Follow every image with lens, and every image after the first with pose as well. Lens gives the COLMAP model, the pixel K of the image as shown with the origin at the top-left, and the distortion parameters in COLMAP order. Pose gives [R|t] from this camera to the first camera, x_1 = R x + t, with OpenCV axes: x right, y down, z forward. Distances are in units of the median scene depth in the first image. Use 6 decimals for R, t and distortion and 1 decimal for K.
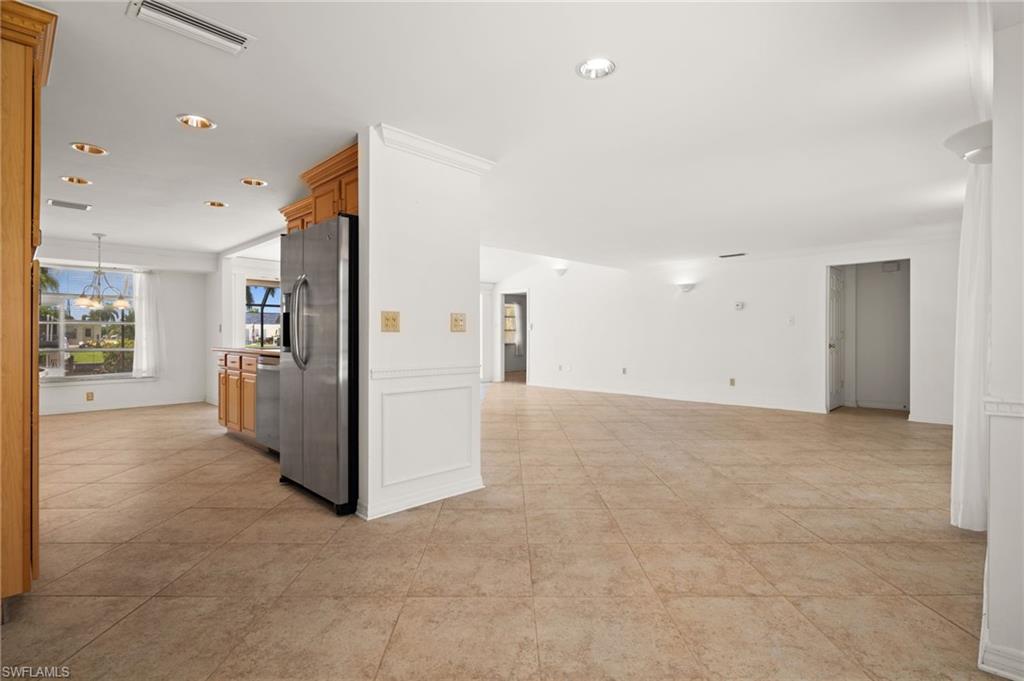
lens RADIAL K [[496.8, 0, 513.9], [0, 496.8, 337.2], [0, 0, 1]] dist [-0.004603, -0.000235]
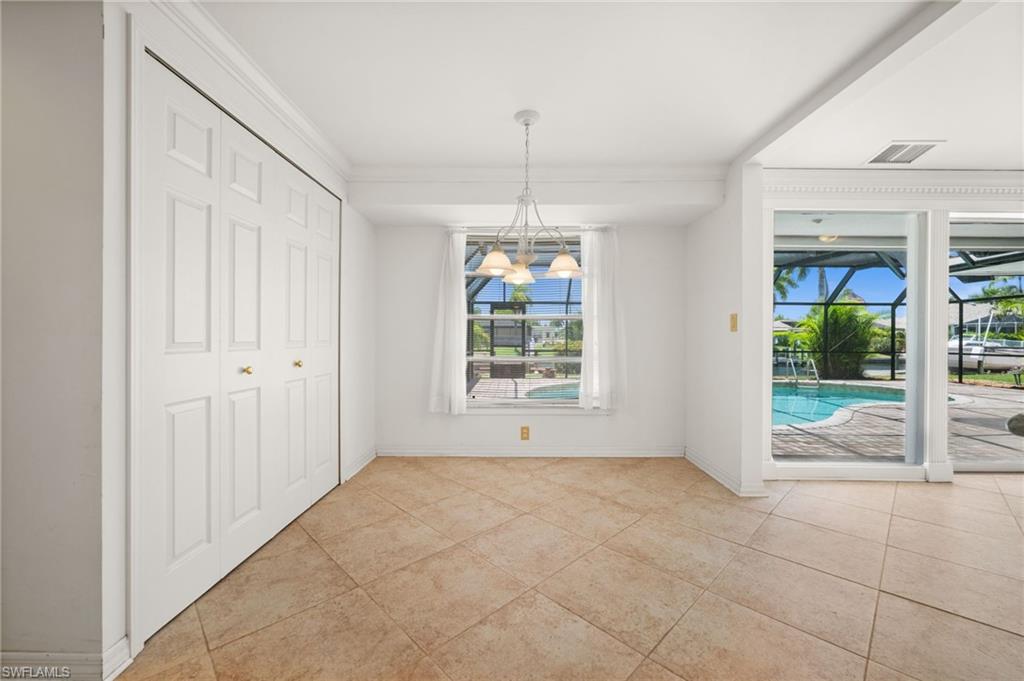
lens RADIAL K [[401.3, 0, 511.6], [0, 401.3, 336.0], [0, 0, 1]] dist [-0.006579, -0.000043]
pose [[0.694152, 0.000642, -0.719828, -0.500505], [-0.004648, 0.999983, -0.003591, -0.003023], [0.719814, 0.005838, 0.694143, 0.633116]]
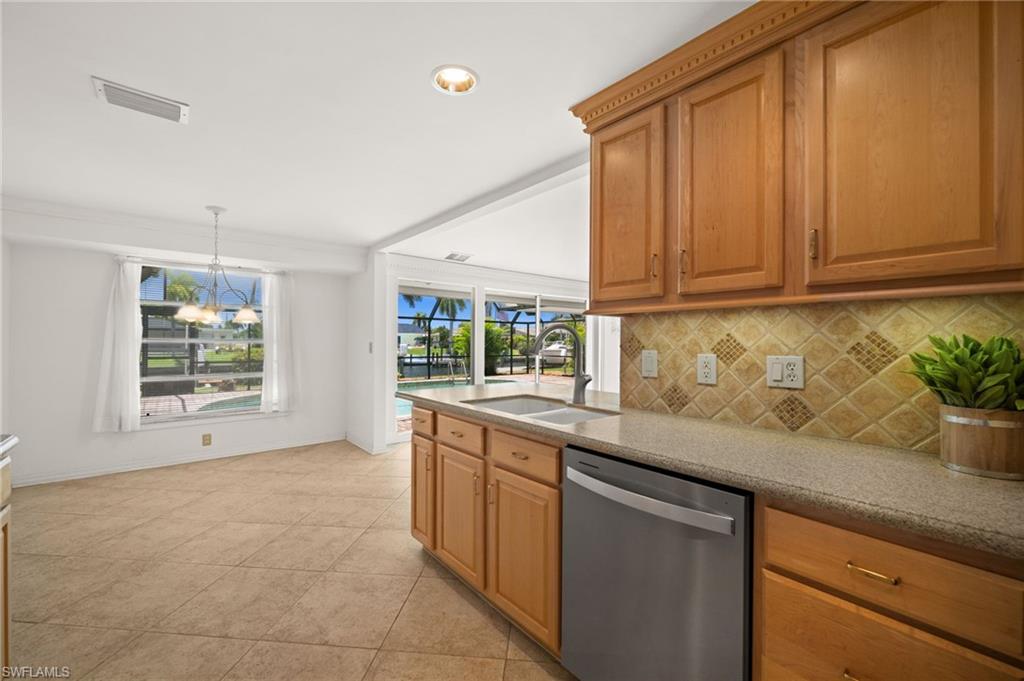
lens RADIAL K [[413.7, 0, 511.8], [0, 413.7, 339.3], [0, 0, 1]] dist [-0.002385, 0.000221]
pose [[0.994783, 0.003444, -0.101954, -0.339933], [-0.004092, 0.999973, -0.006147, -0.029287], [0.101930, 0.006532, 0.994770, 0.430975]]
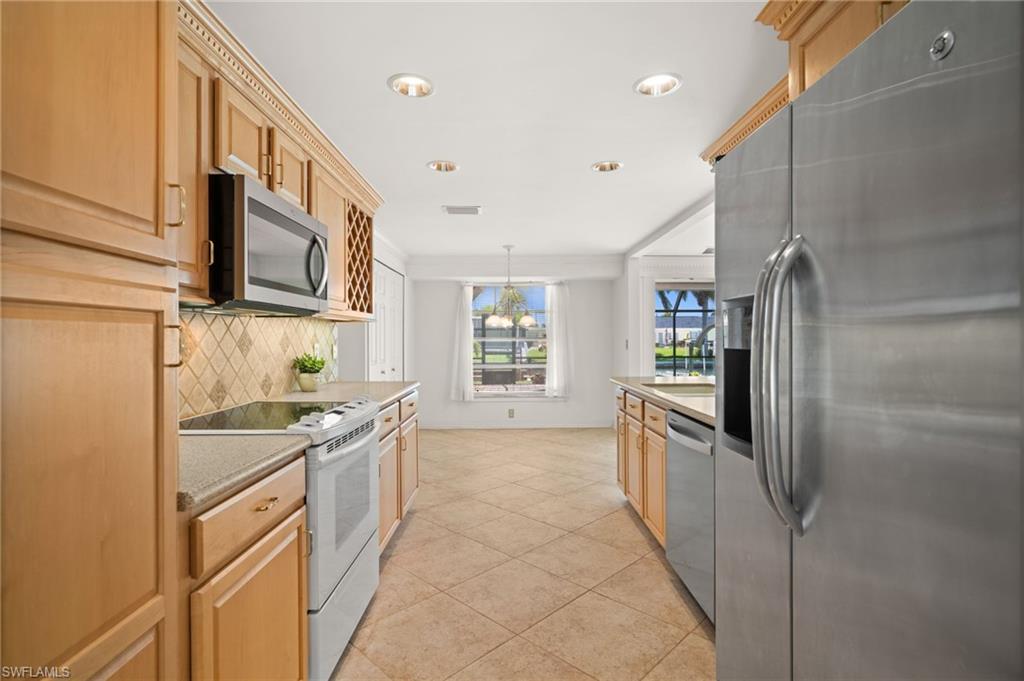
lens RADIAL K [[496.8, 0, 509.5], [0, 496.8, 338.6], [0, 0, 1]] dist [-0.004603, -0.000235]
pose [[0.703629, -0.004294, -0.710554, -0.151603], [0.003973, 0.999990, -0.002108, -0.028172], [0.710556, -0.001339, 0.703639, 0.299038]]
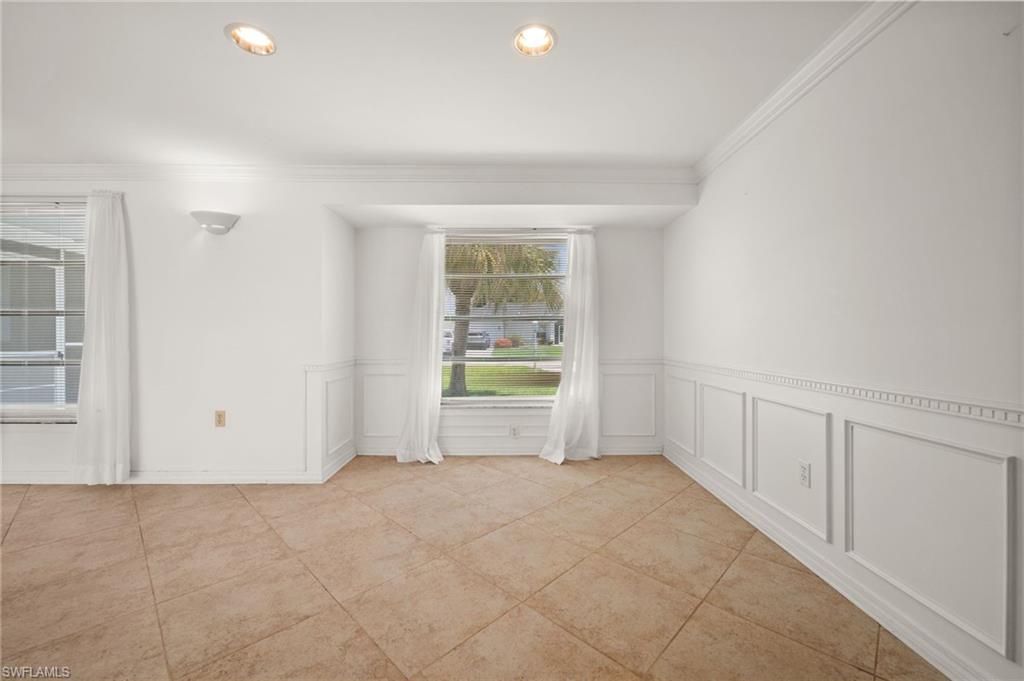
lens RADIAL K [[413.7, 0, 515.0], [0, 413.7, 337.0], [0, 0, 1]] dist [-0.002385, 0.000221]
pose [[-0.712756, -0.001713, 0.701410, -0.226863], [0.002370, 0.999985, 0.004850, -0.000795], [-0.701408, 0.005119, -0.712741, 0.390557]]
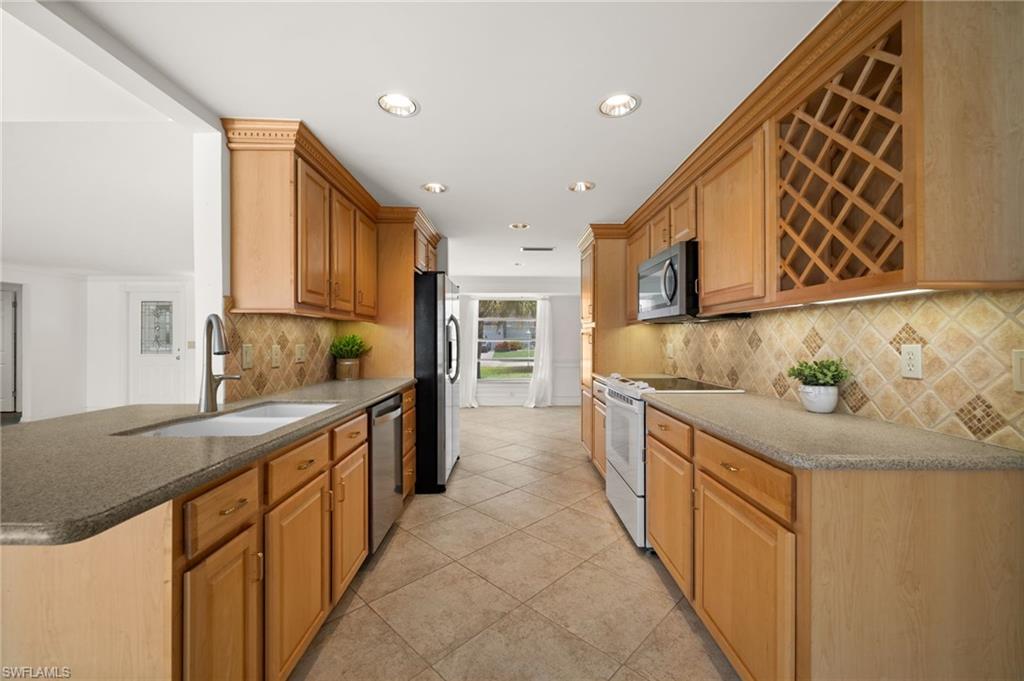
lens RADIAL K [[413.7, 0, 507.0], [0, 413.7, 339.5], [0, 0, 1]] dist [-0.002385, 0.000221]
pose [[-0.699515, -0.003297, 0.714611, -0.633109], [0.000271, 0.999988, 0.004879, -0.029057], [-0.714618, 0.003607, -0.699505, 0.794572]]
